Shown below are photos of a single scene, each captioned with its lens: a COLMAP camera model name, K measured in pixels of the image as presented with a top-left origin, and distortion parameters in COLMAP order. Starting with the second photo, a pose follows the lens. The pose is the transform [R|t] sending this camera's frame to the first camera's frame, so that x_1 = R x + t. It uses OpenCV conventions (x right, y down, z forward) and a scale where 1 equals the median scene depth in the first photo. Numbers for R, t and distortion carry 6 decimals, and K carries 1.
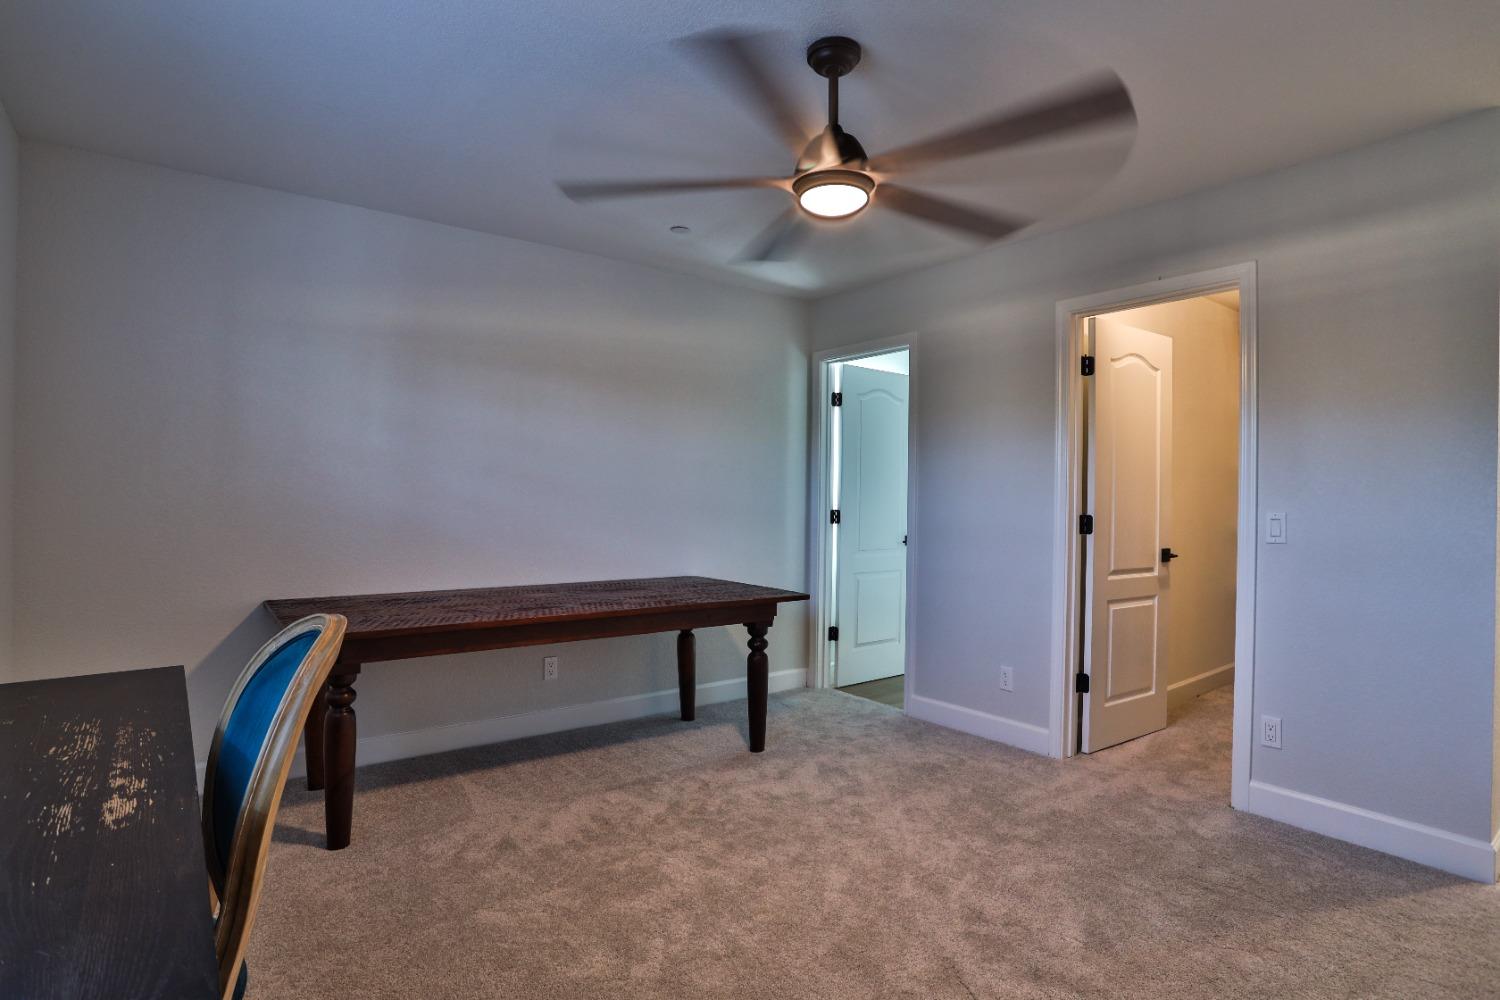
lens RADIAL K [[773.0, 0, 754.1], [0, 773.0, 497.4], [0, 0, 1]] dist [-0.051658, 0.000836]
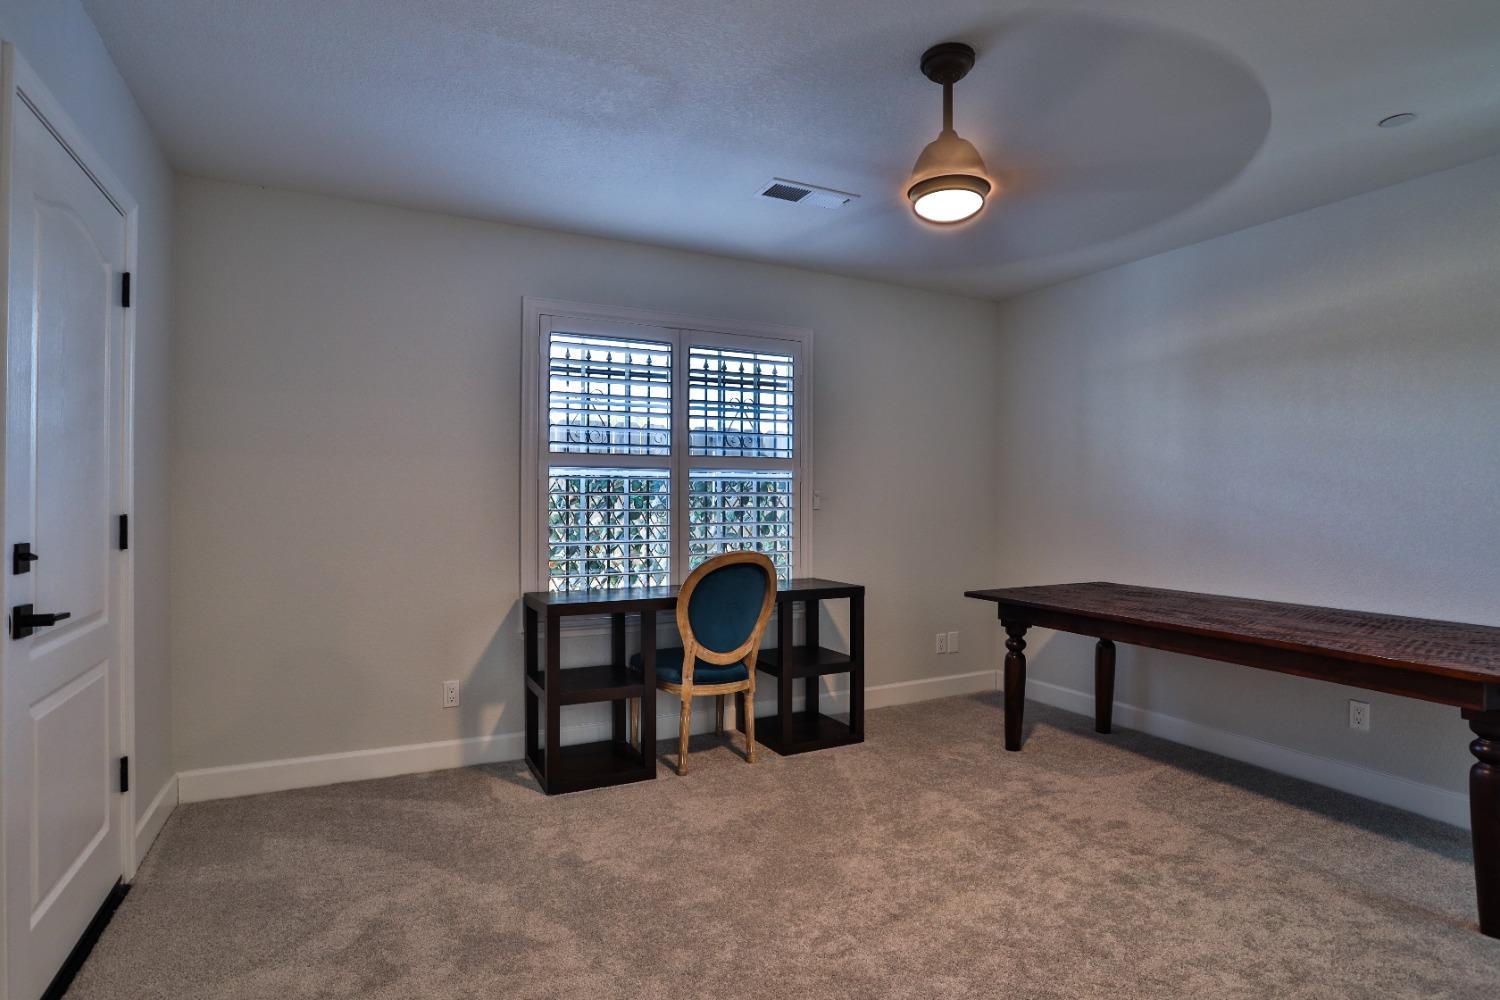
lens RADIAL K [[773.0, 0, 754.7], [0, 773.0, 497.0], [0, 0, 1]] dist [-0.051658, 0.000836]
pose [[-0.189915, -0.016287, -0.981666, 0.777607], [-0.013405, 0.999812, -0.013995, 0.015386], [0.981709, 0.010501, -0.190097, 0.651341]]
